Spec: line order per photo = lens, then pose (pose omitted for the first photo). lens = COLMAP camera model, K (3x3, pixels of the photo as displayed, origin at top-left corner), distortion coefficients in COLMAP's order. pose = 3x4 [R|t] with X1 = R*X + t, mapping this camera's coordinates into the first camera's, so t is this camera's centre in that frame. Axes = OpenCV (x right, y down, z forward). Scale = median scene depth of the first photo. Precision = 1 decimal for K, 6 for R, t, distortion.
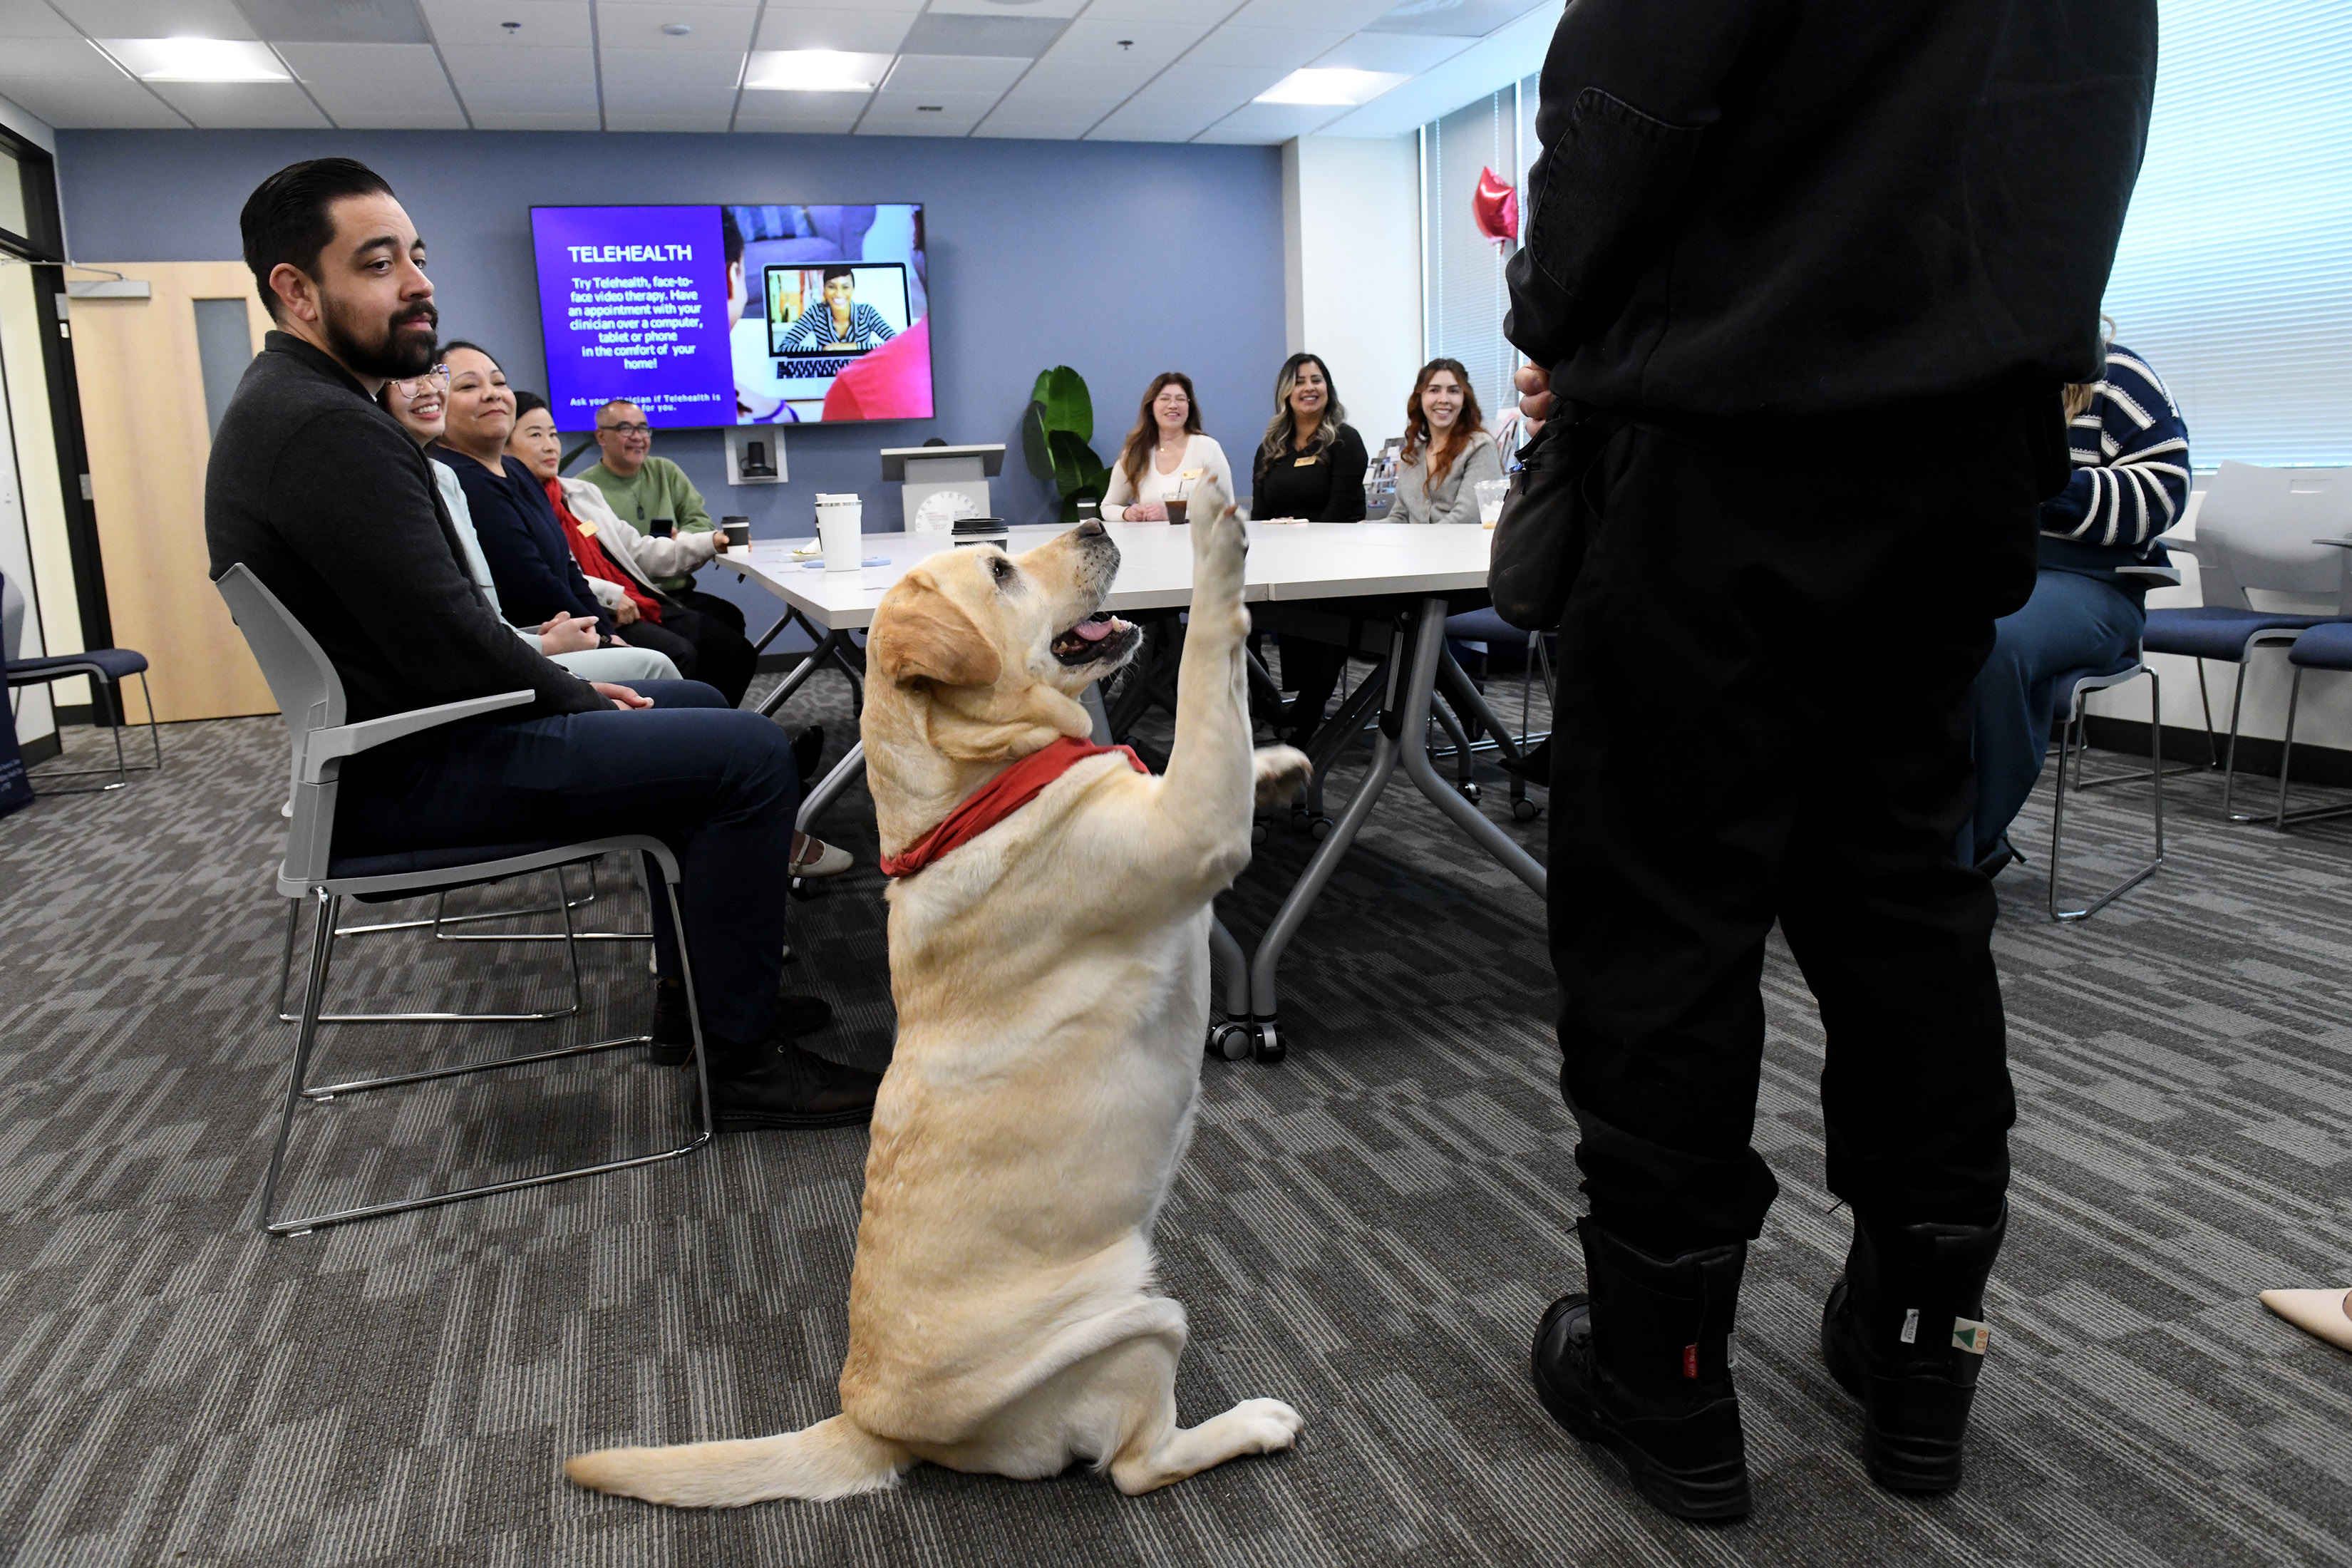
lens RADIAL K [[1568.5, 0, 1180.7], [0, 1568.5, 810.2], [0, 0, 1]] dist [-0.064487, 0.001549]
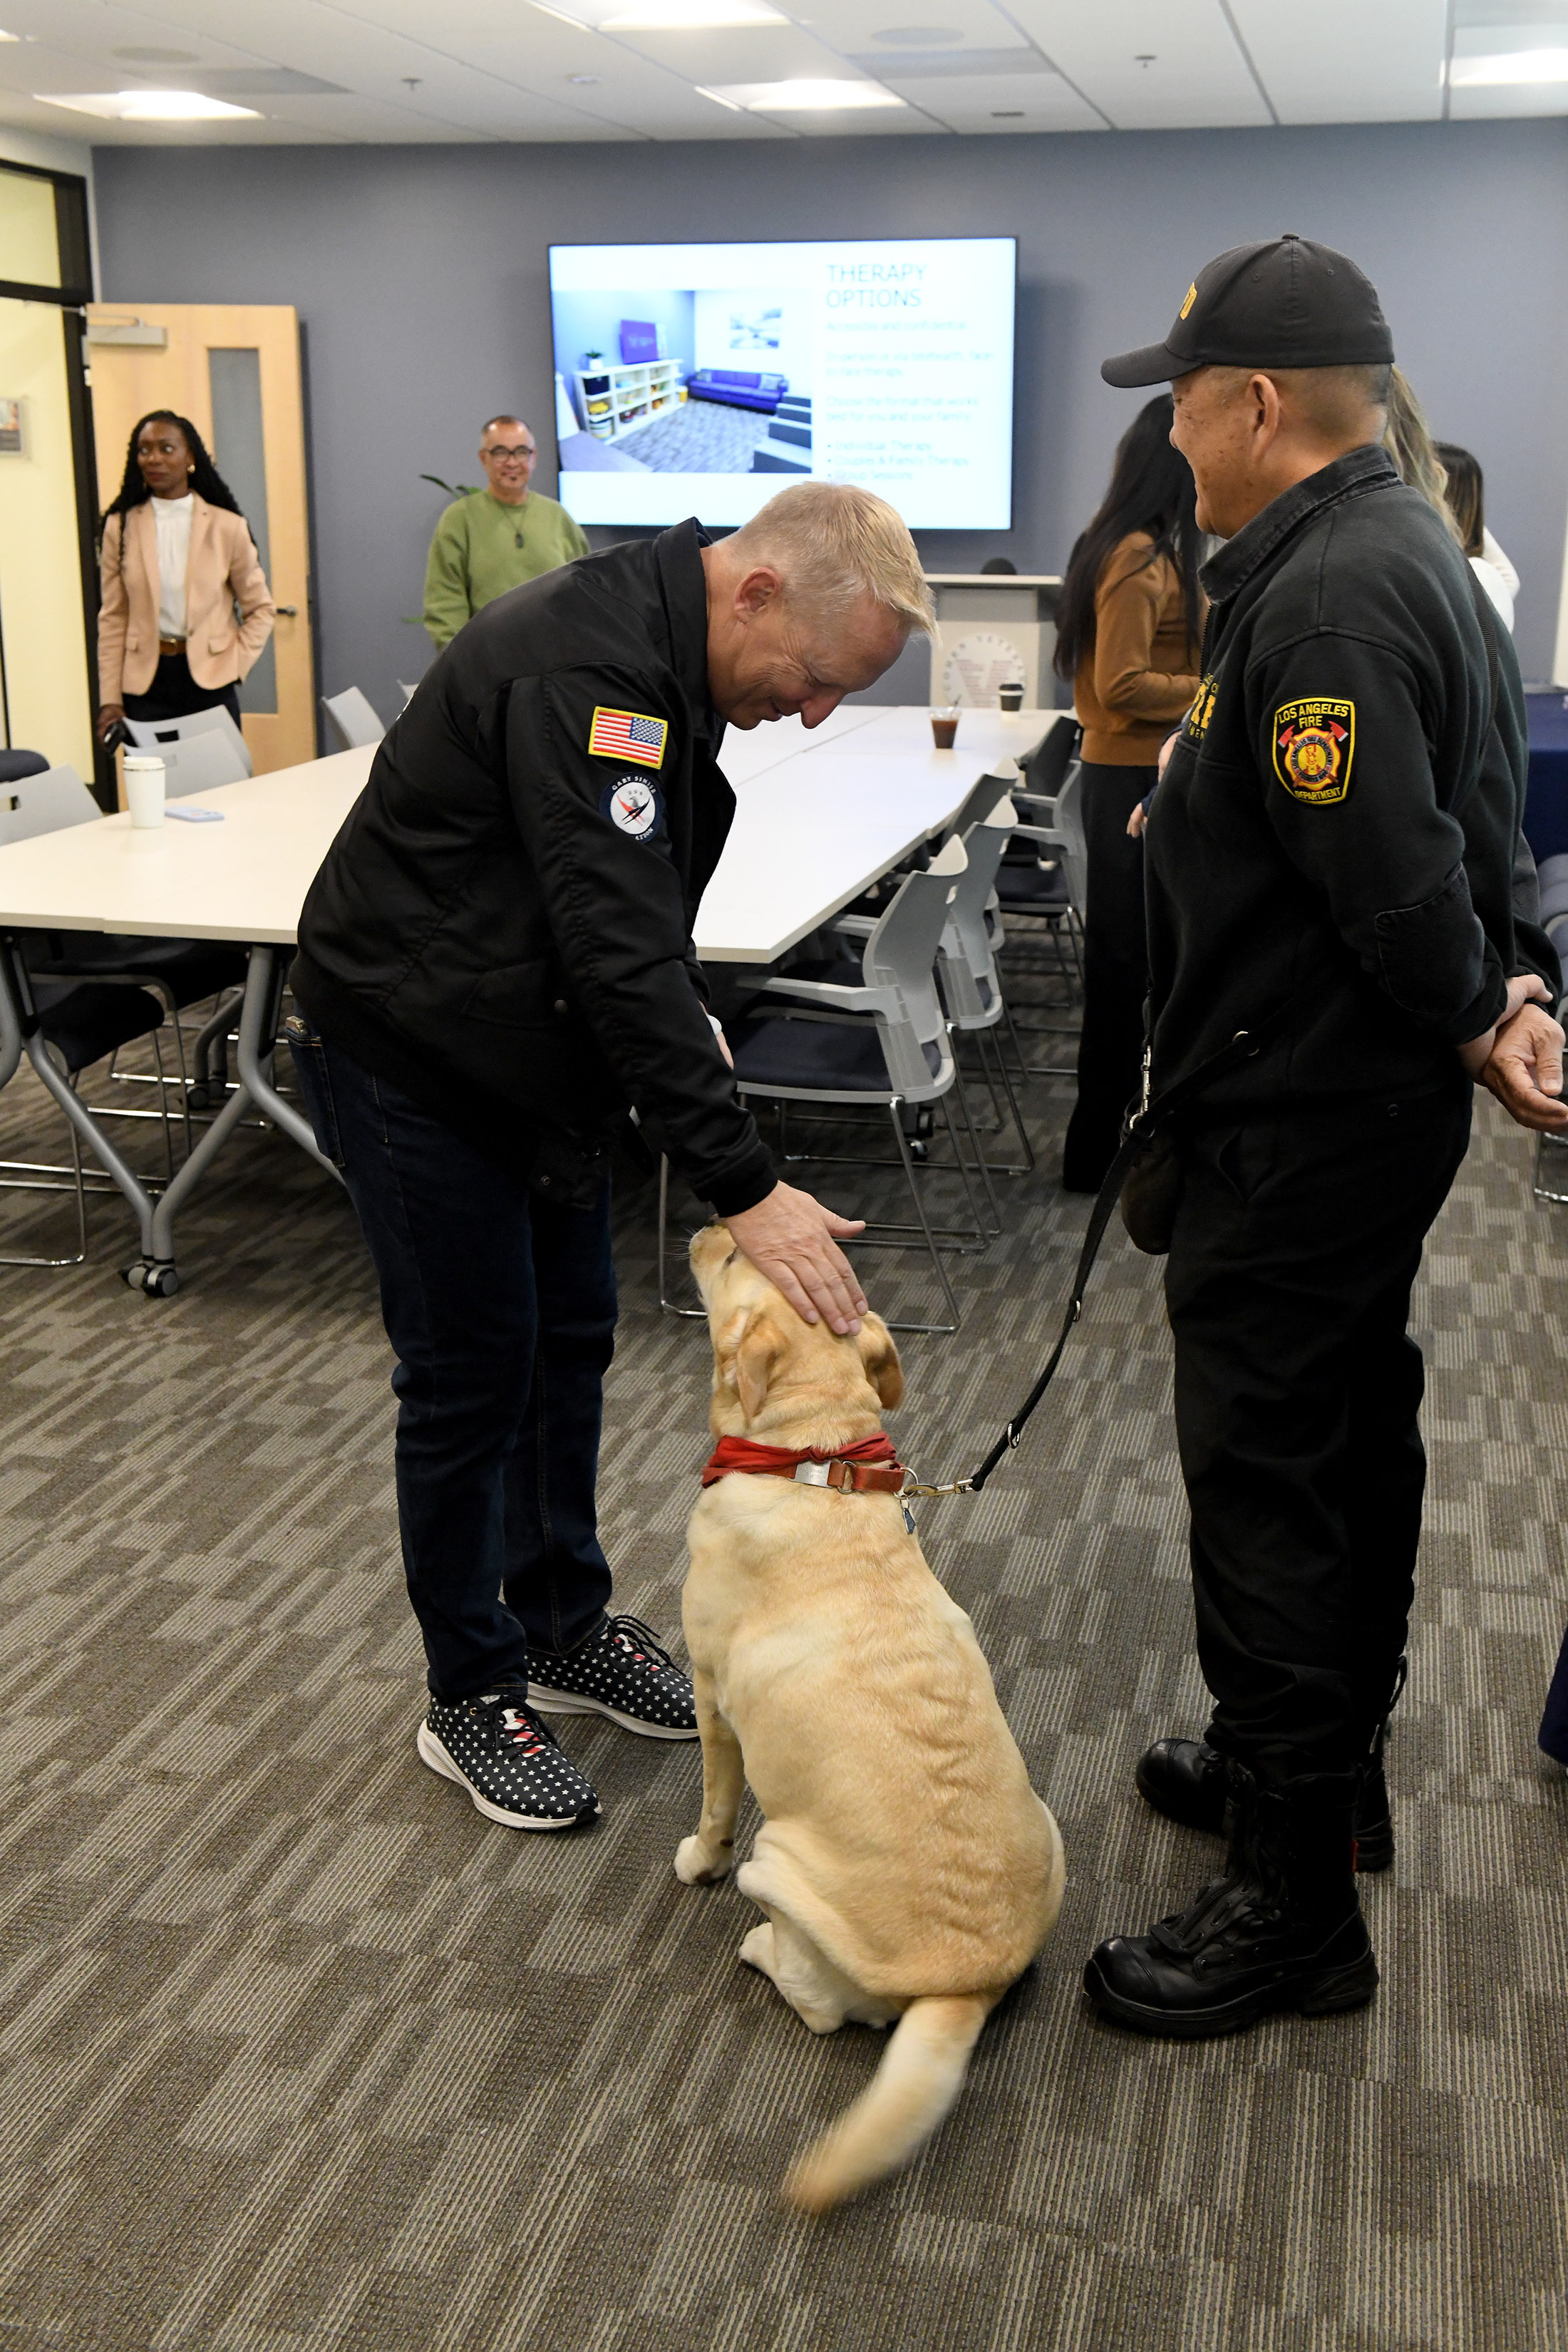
lens RADIAL K [[2654.2, 0, 784.0], [0, 2654.2, 1176.0], [0, 0, 1]] dist [0.064443, 0.003987]
pose [[0.841564, 0.180938, -0.508951, 0.546190], [-0.143273, 0.983251, 0.112652, -0.086478], [0.520810, -0.021885, 0.853392, -0.191862]]
